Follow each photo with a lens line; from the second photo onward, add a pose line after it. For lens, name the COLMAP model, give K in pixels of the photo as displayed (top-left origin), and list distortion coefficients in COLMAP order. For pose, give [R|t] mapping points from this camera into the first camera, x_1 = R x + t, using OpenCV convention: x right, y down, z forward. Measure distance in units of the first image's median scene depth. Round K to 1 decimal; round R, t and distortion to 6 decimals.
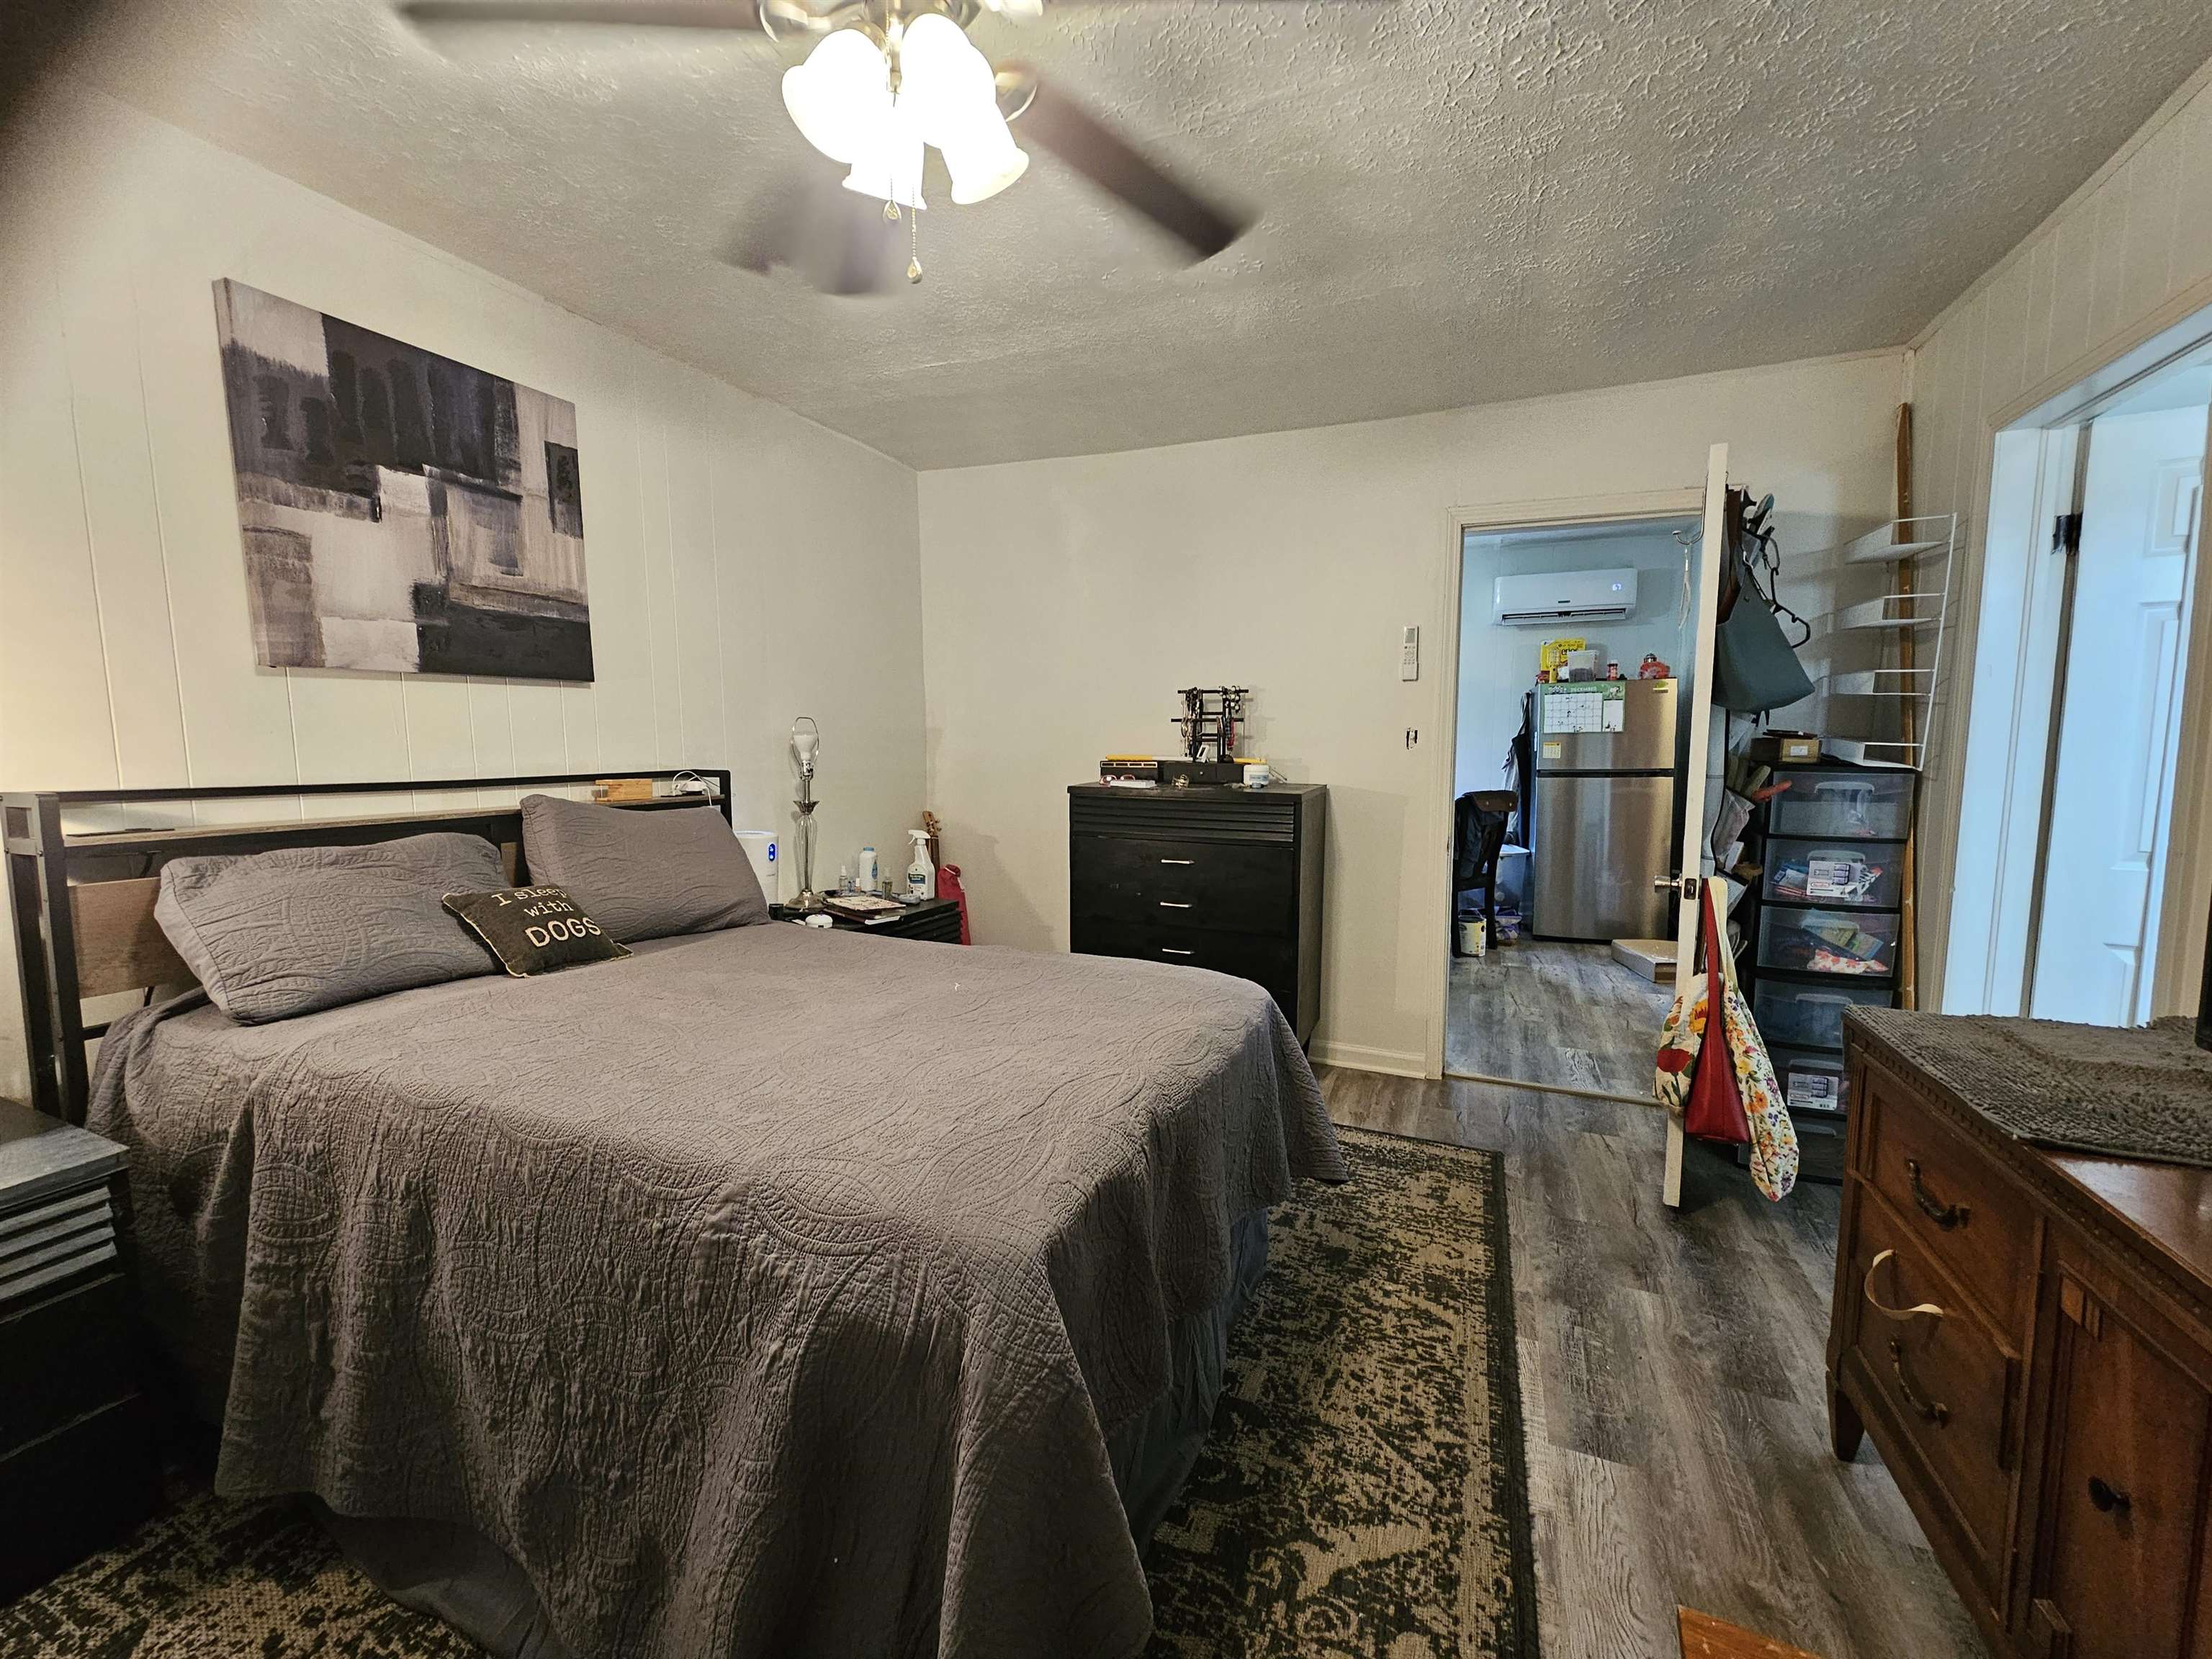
lens RADIAL K [[876.4, 0, 1090.3], [0, 876.4, 834.9], [0, 0, 1]] dist [-0.002038, 0.003448]
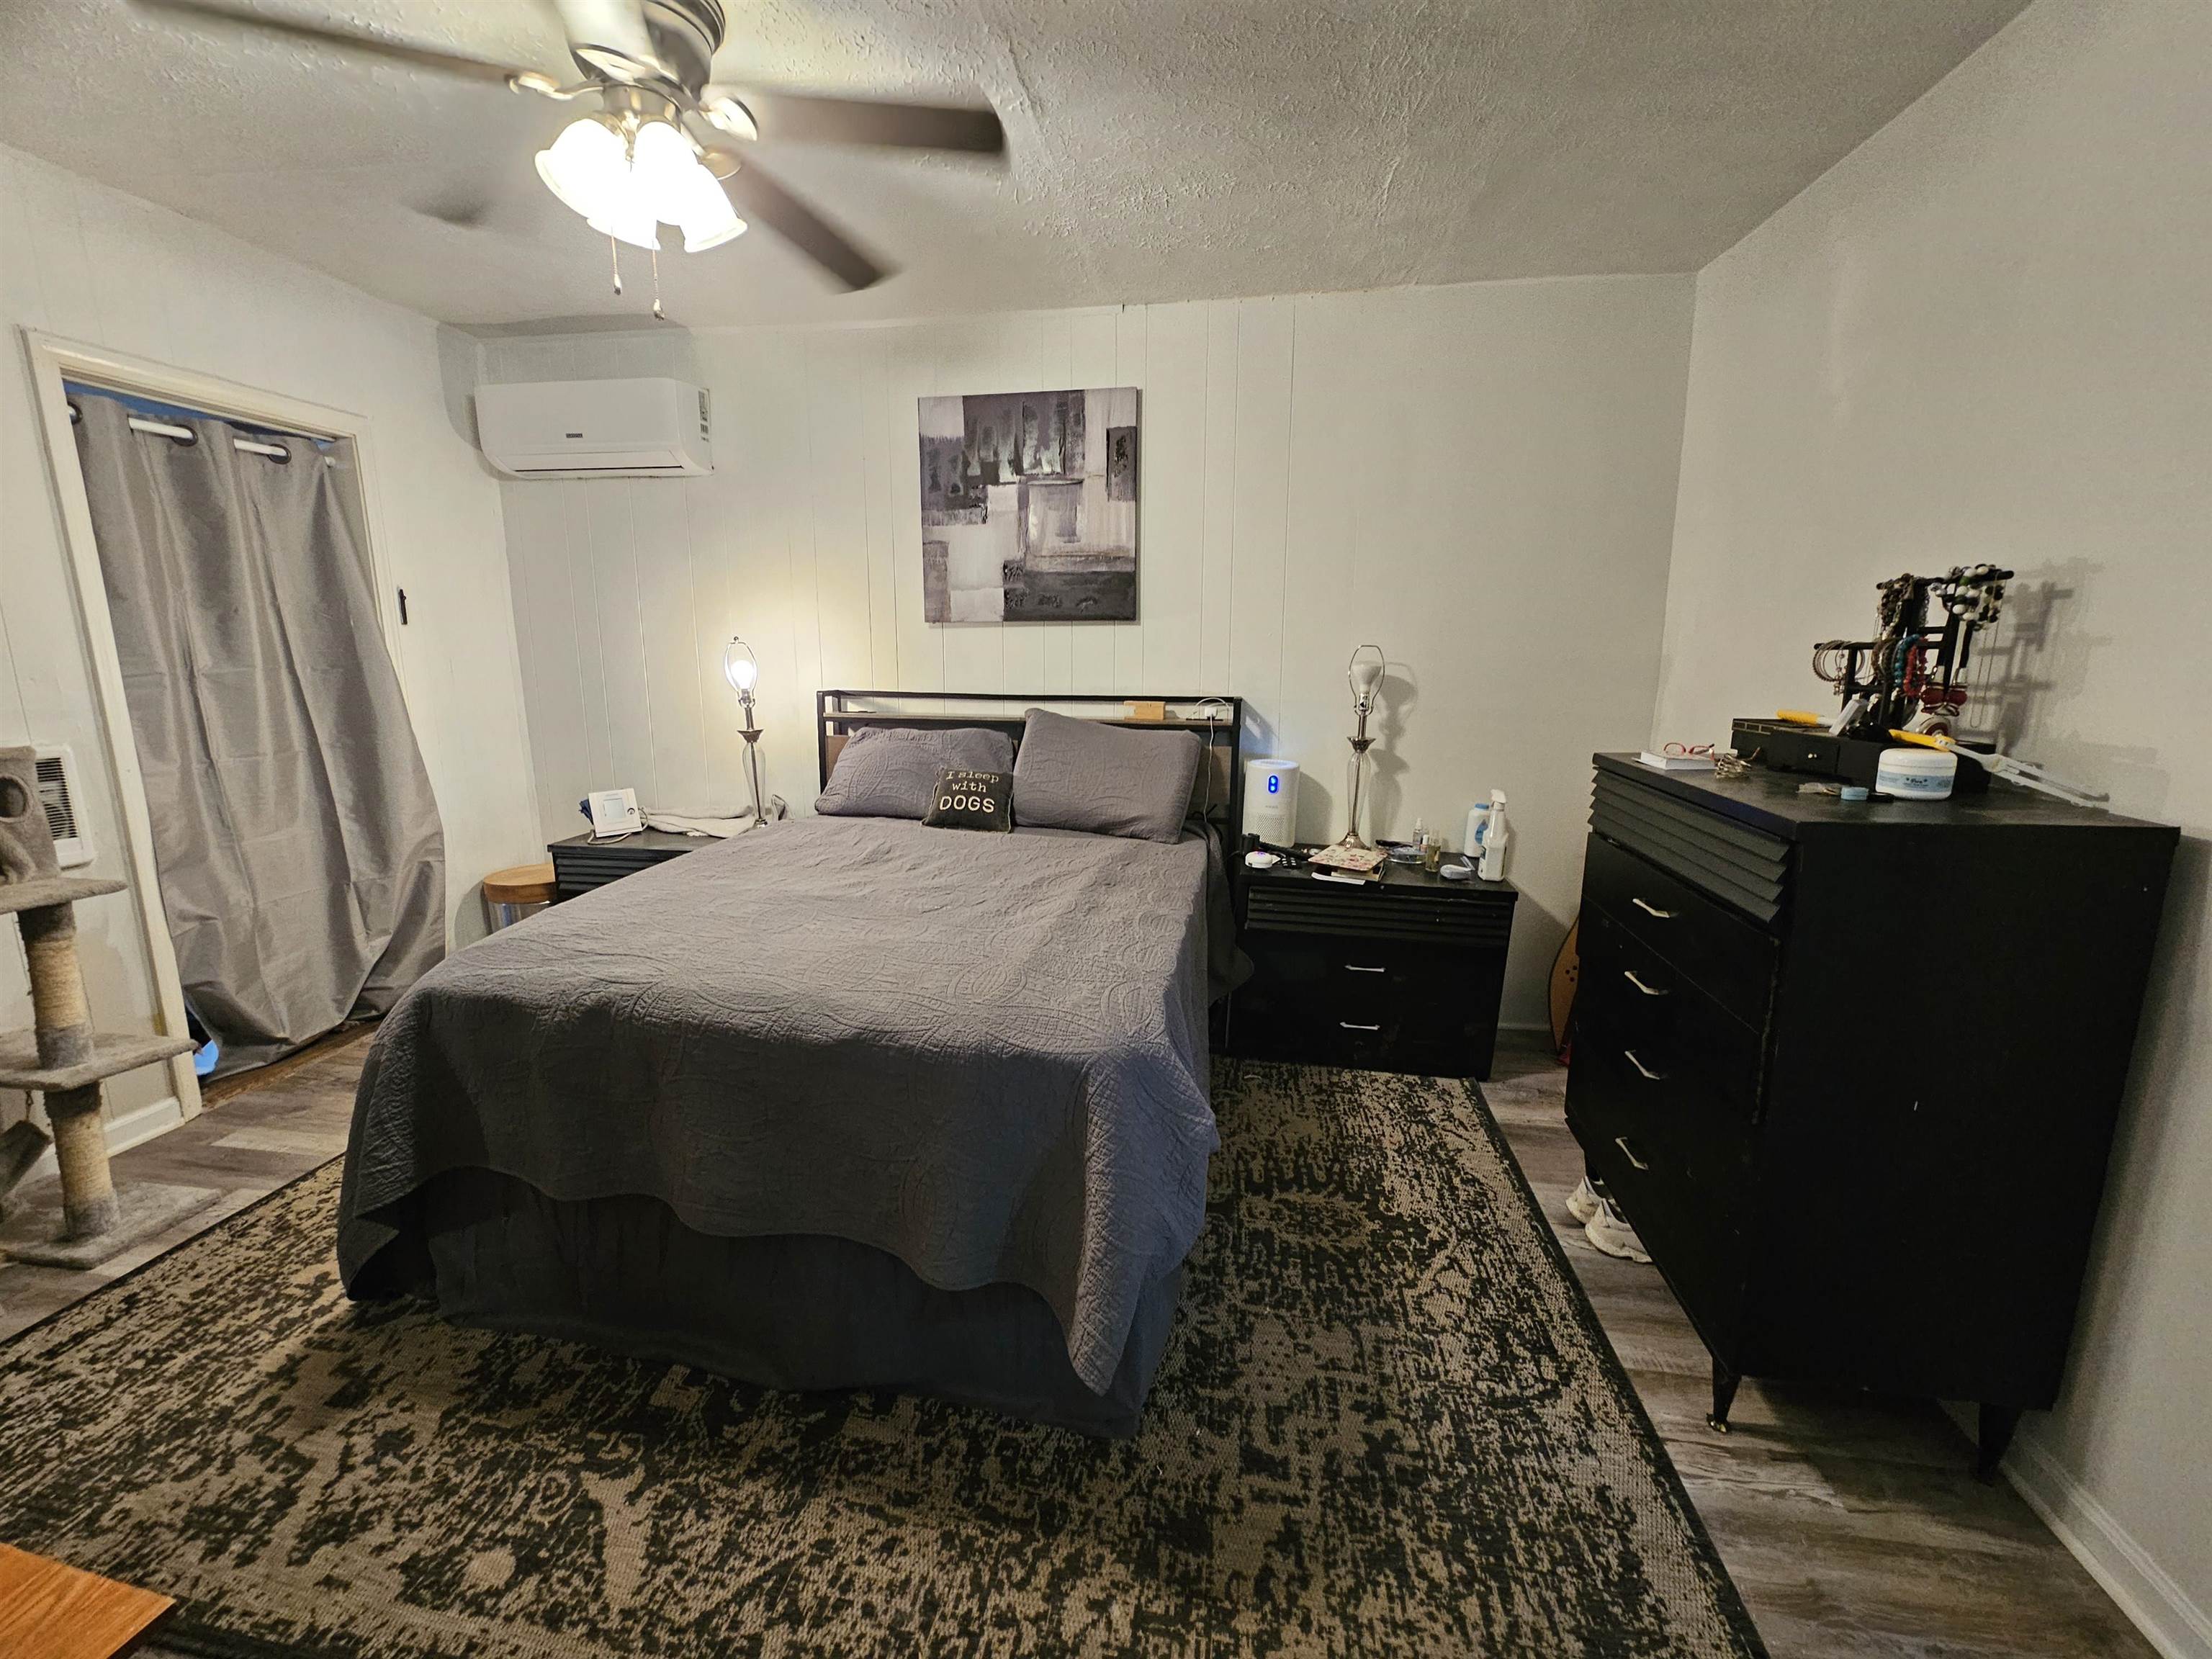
lens RADIAL K [[876.4, 0, 1090.3], [0, 876.4, 834.9], [0, 0, 1]] dist [-0.002038, 0.003448]
pose [[0.262301, 0.197825, -0.944491, 0.961102], [-0.111928, 0.978392, 0.173841, -0.131899], [0.958473, 0.060117, 0.278776, 0.938312]]
